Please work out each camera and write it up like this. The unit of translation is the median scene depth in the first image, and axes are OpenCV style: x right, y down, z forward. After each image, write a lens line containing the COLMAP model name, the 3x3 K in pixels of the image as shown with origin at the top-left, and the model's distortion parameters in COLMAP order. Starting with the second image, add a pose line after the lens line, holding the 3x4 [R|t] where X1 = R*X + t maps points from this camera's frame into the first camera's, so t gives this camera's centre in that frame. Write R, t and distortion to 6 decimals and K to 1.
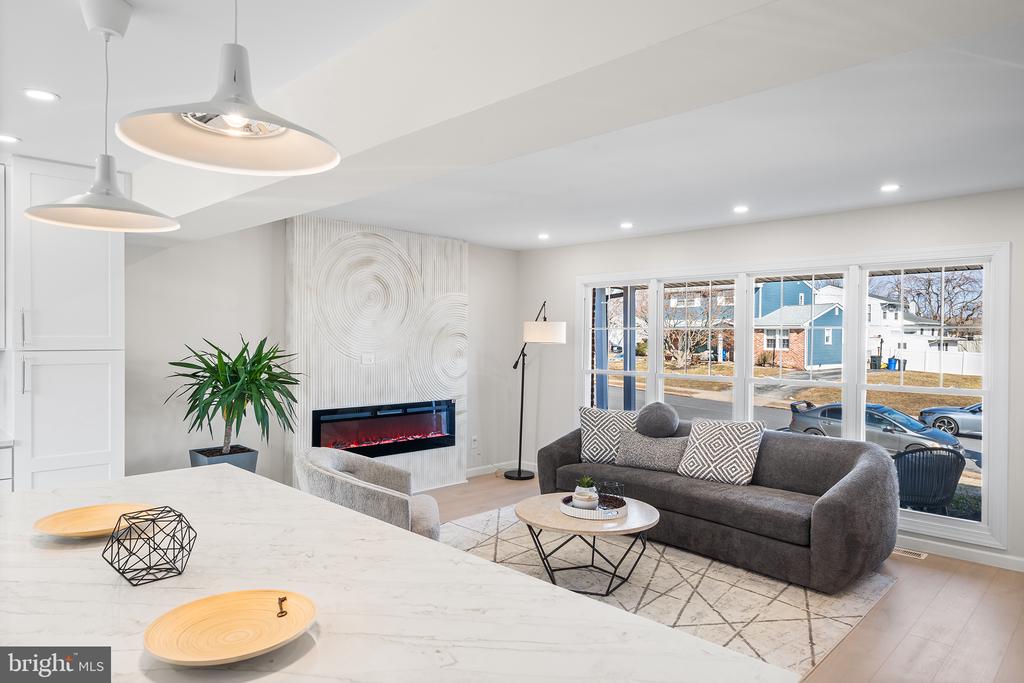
lens RADIAL K [[628.7, 0, 512.0], [0, 628.7, 341.5], [0, 0, 1]] dist [0.002962, 0.001744]
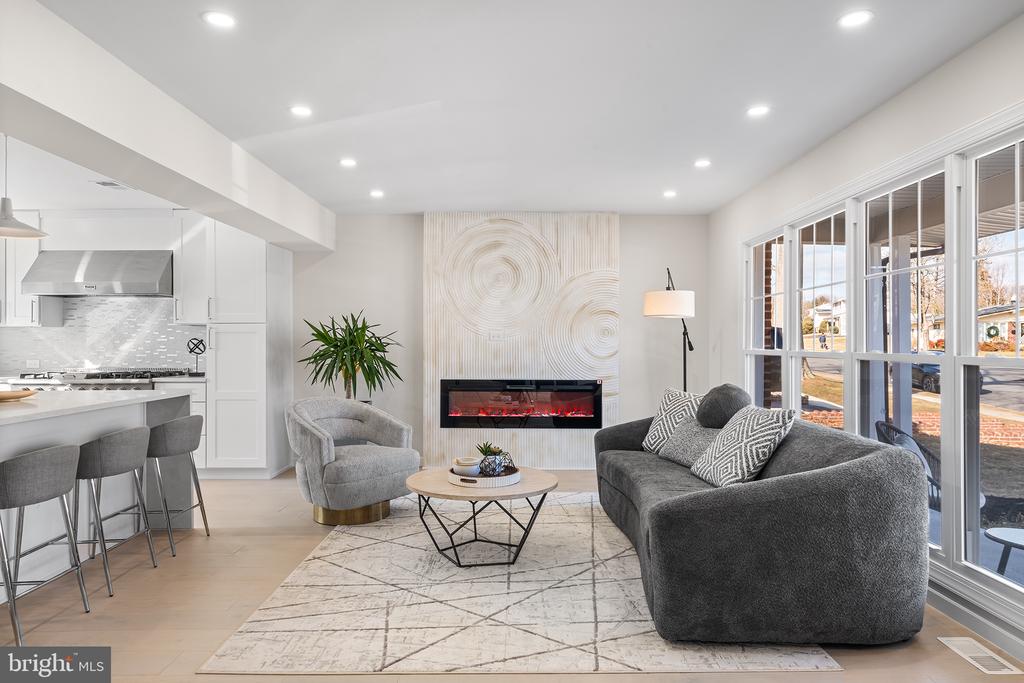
lens RADIAL K [[651.7, 0, 512.0], [0, 651.7, 341.5], [0, 0, 1]] dist [0.004942, 0.000400]
pose [[0.699665, -0.008369, -0.714422, 0.644755], [0.001021, 0.999942, -0.010715, 0.054443], [0.714470, 0.006768, 0.699633, 0.261589]]
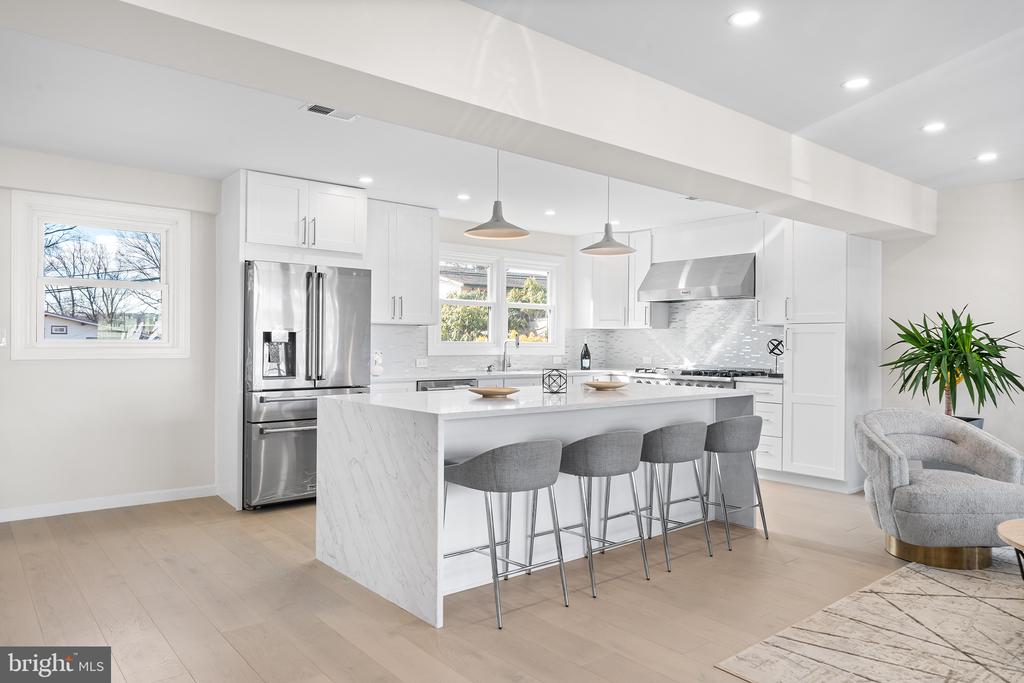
lens RADIAL K [[681.0, 0, 512.0], [0, 681.0, 341.5], [0, 0, 1]] dist [-0.000203, 0.002462]
pose [[-0.097499, -0.007304, -0.995209, 0.663400], [-0.015076, 0.999869, -0.005861, 0.054106], [0.995121, 0.014433, -0.097597, 0.327883]]
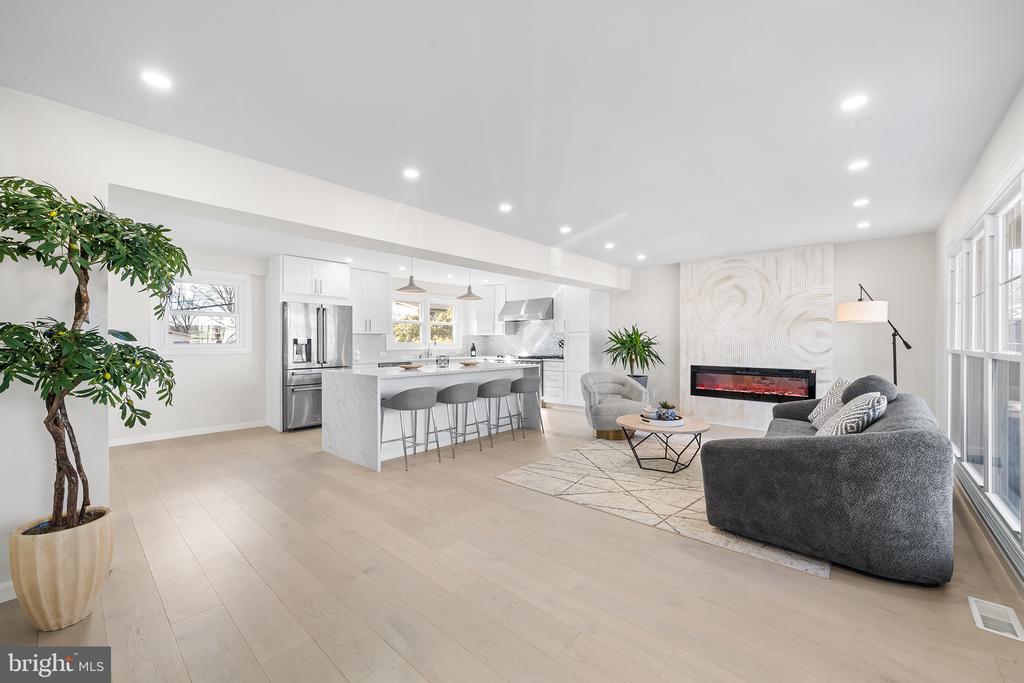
lens RADIAL K [[404.5, 0, 512.0], [0, 404.5, 341.5], [0, 0, 1]] dist [0.000646, 0.000088]
pose [[0.047191, -0.006622, -0.998864, 0.868378], [-0.004707, 0.999965, -0.006852, 0.052235], [0.998875, 0.005025, 0.047158, 0.426982]]
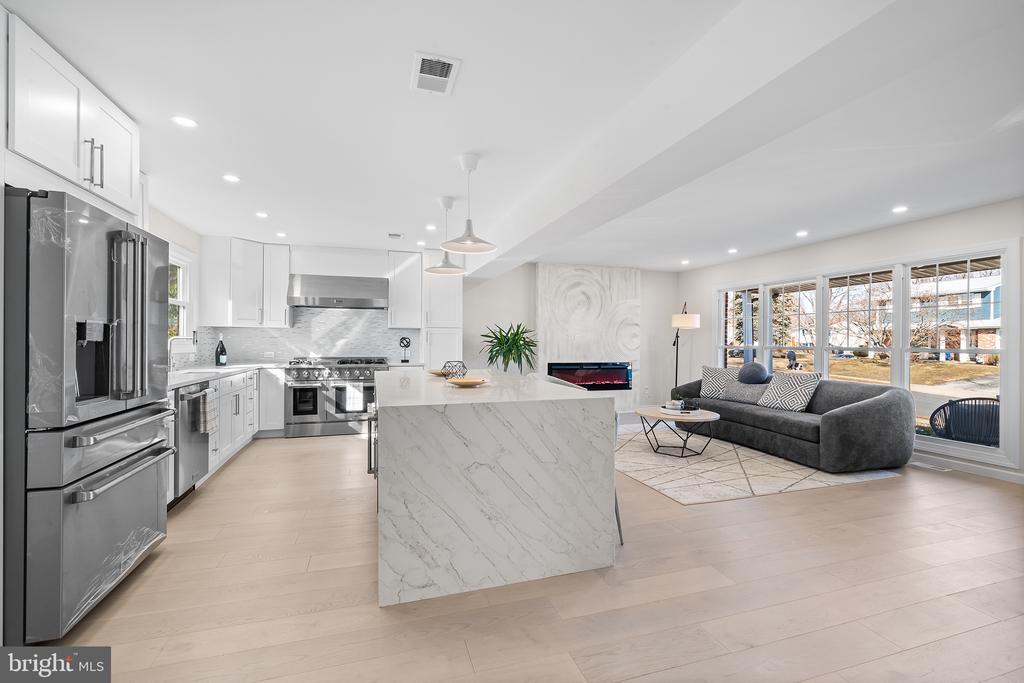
lens RADIAL K [[441.9, 0, 512.0], [0, 441.9, 341.5], [0, 0, 1]] dist [-0.001974, 0.000129]
pose [[0.884834, -0.003156, -0.465896, 0.221741], [-0.001315, 0.999956, -0.009270, 0.058113], [0.465905, 0.008815, 0.884791, -0.256644]]
